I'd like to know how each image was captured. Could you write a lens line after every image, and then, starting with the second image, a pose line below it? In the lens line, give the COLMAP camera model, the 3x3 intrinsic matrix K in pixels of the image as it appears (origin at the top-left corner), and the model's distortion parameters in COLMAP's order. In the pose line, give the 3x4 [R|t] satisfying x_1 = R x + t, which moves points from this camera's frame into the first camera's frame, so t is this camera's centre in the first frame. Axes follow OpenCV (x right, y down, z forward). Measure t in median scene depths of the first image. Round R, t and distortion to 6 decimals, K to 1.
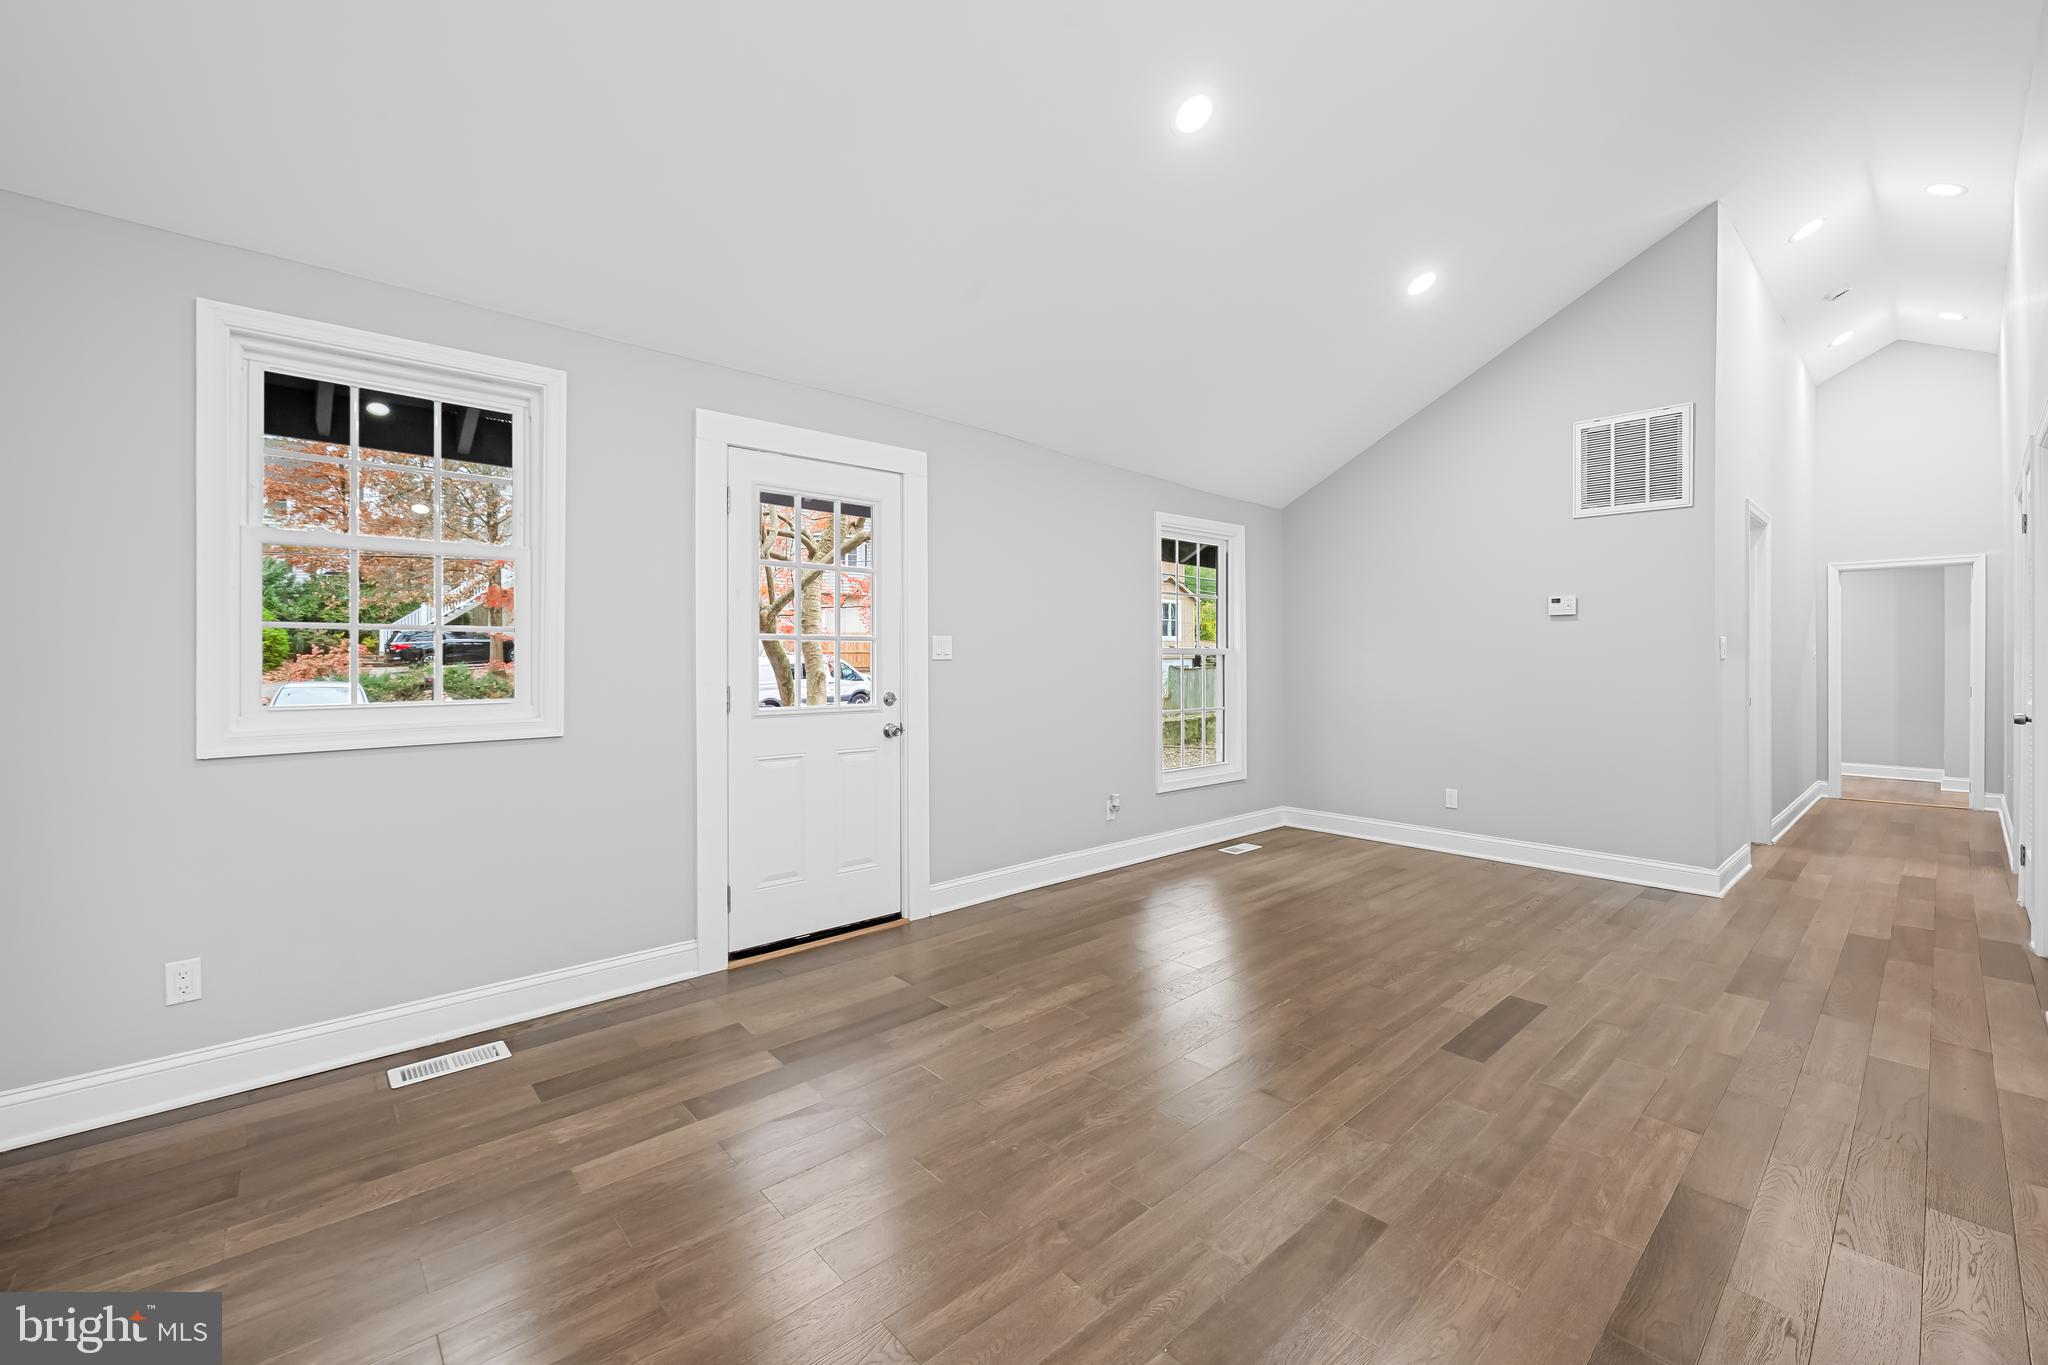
lens RADIAL K [[829.9, 0, 1033.5], [0, 829.9, 660.8], [0, 0, 1]] dist [-0.004087, -0.000058]
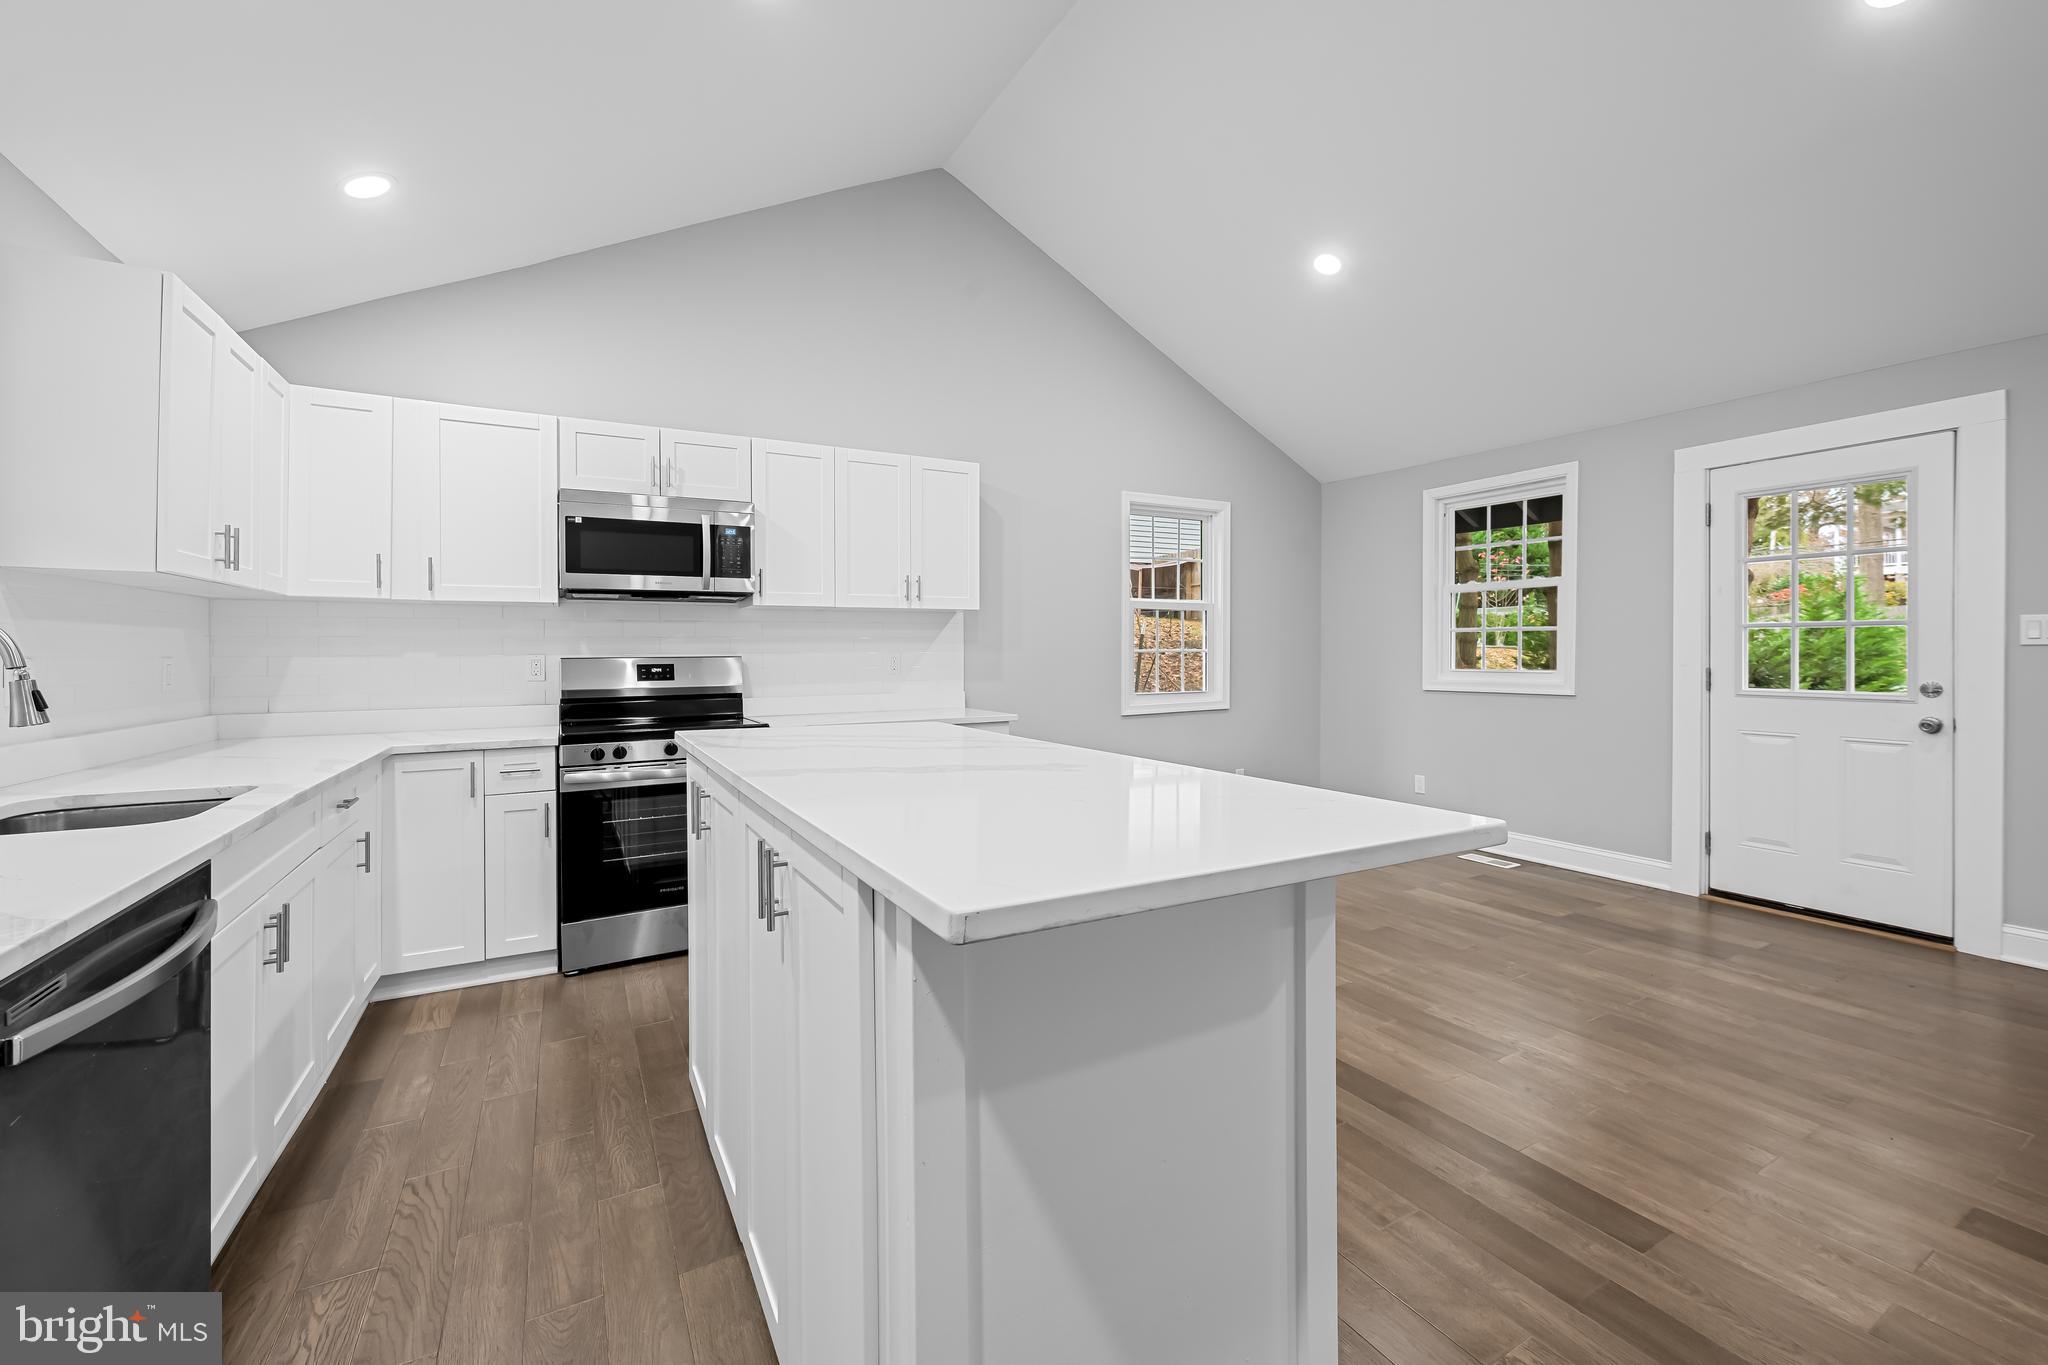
lens RADIAL K [[818.4, 0, 1028.7], [0, 818.4, 653.2], [0, 0, 1]] dist [-0.012979, -0.000032]
pose [[-0.217226, 0.006849, -0.976097, 1.027585], [0.002172, 0.999976, 0.006533, -0.000469], [0.976119, -0.000701, -0.217235, 0.292696]]
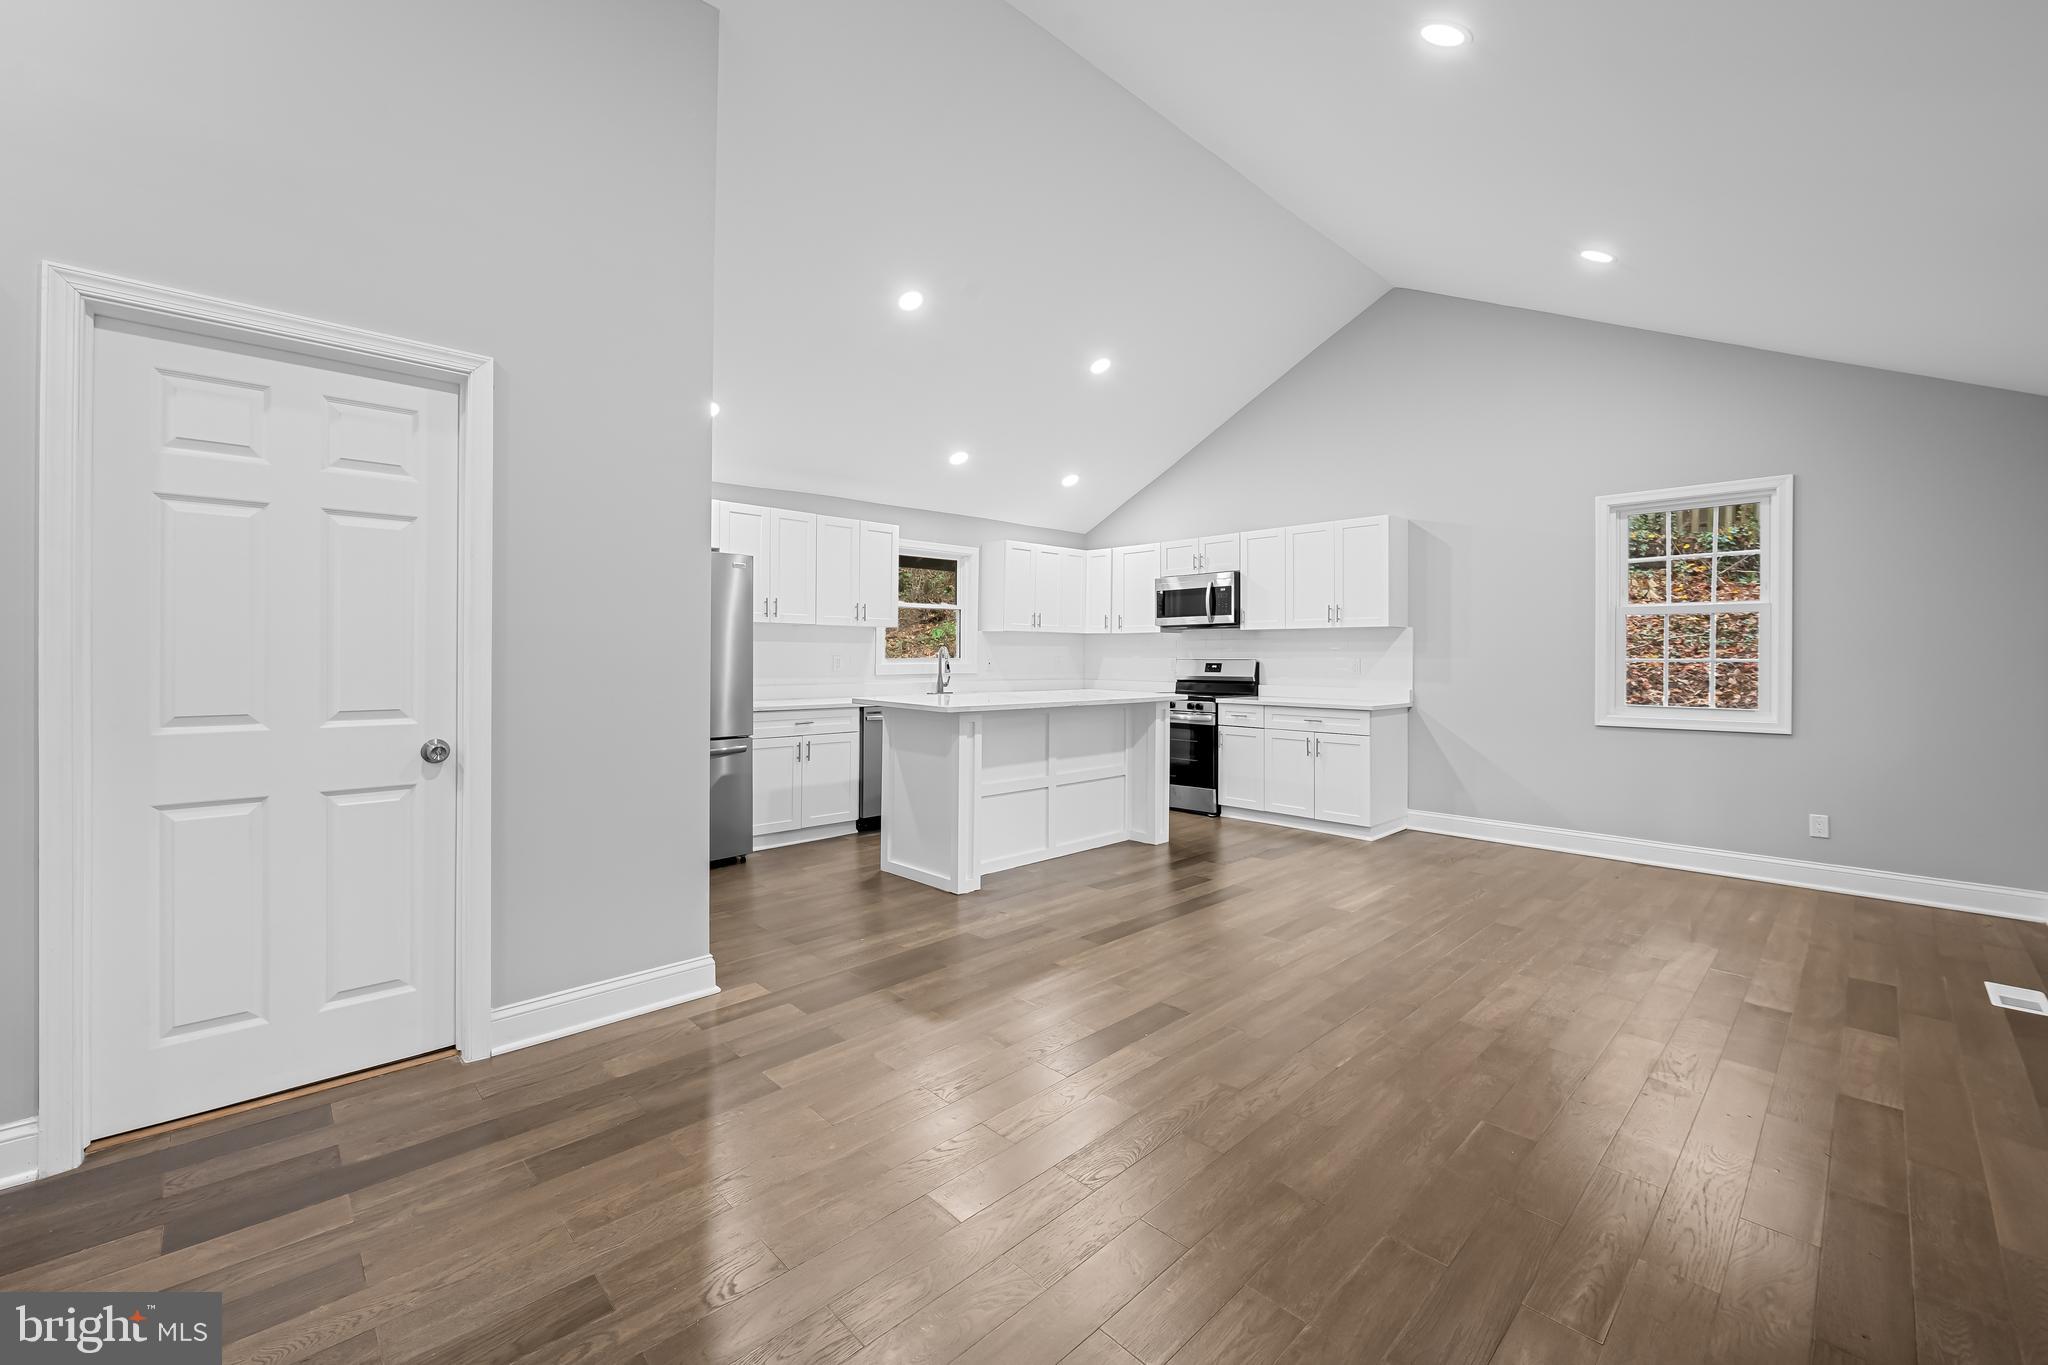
lens RADIAL K [[829.9, 0, 1033.5], [0, 829.9, 660.8], [0, 0, 1]] dist [-0.004087, -0.000058]
pose [[-0.999227, -0.000632, -0.039298, 0.578668], [-0.001076, 0.999936, 0.011280, -0.008138], [0.039288, 0.011314, -0.999164, 1.625841]]
